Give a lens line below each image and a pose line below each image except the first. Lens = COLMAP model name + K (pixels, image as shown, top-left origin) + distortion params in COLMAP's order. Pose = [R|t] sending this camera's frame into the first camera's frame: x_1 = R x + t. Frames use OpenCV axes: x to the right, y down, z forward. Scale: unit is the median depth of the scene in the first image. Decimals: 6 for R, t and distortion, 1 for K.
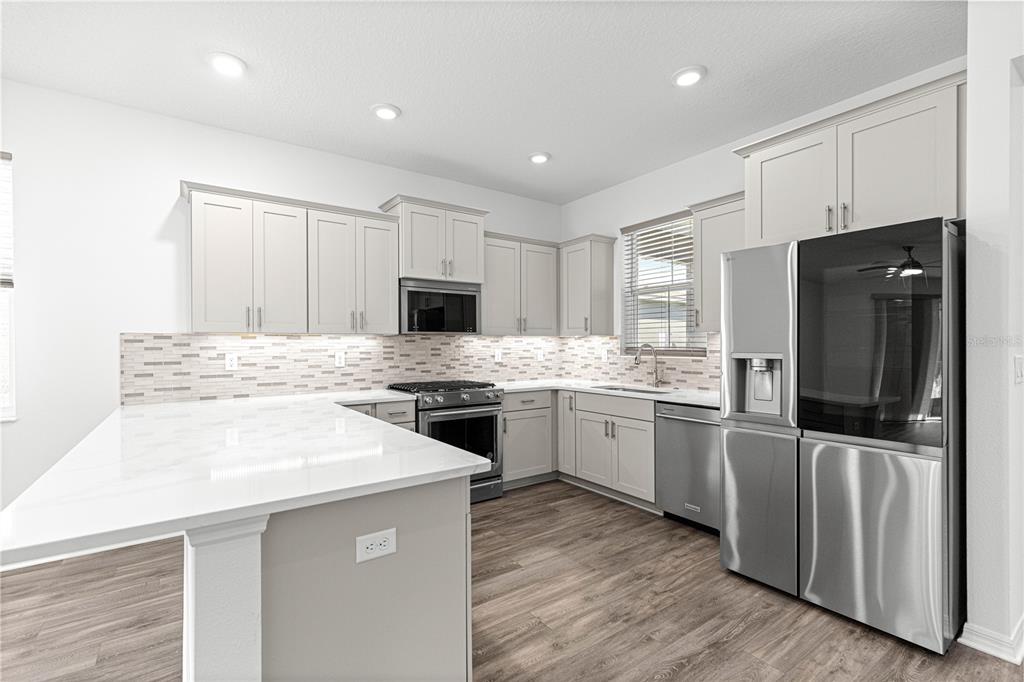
lens RADIAL K [[462.8, 0, 514.2], [0, 462.8, 348.5], [0, 0, 1]] dist [0.011701, -0.002400]
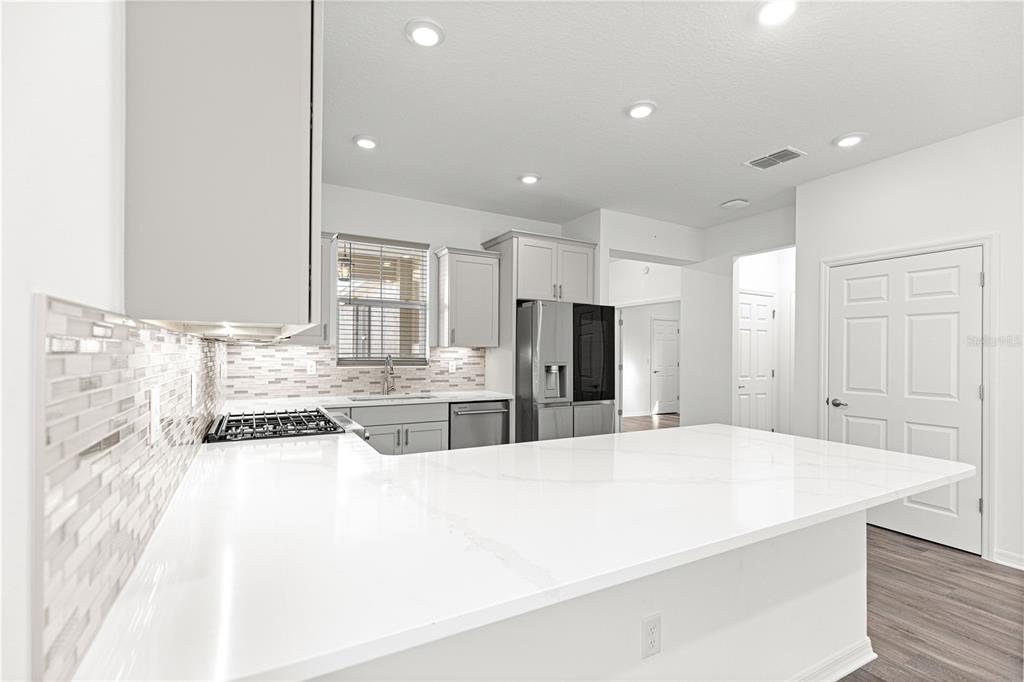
lens RADIAL K [[462.8, 0, 513.6], [0, 462.8, 350.2], [0, 0, 1]] dist [0.011701, -0.002400]
pose [[0.119437, 0.008982, 0.992801, -0.712603], [-0.003169, 0.999957, -0.008666, -0.012311], [-0.992837, -0.002111, 0.119460, 0.554598]]
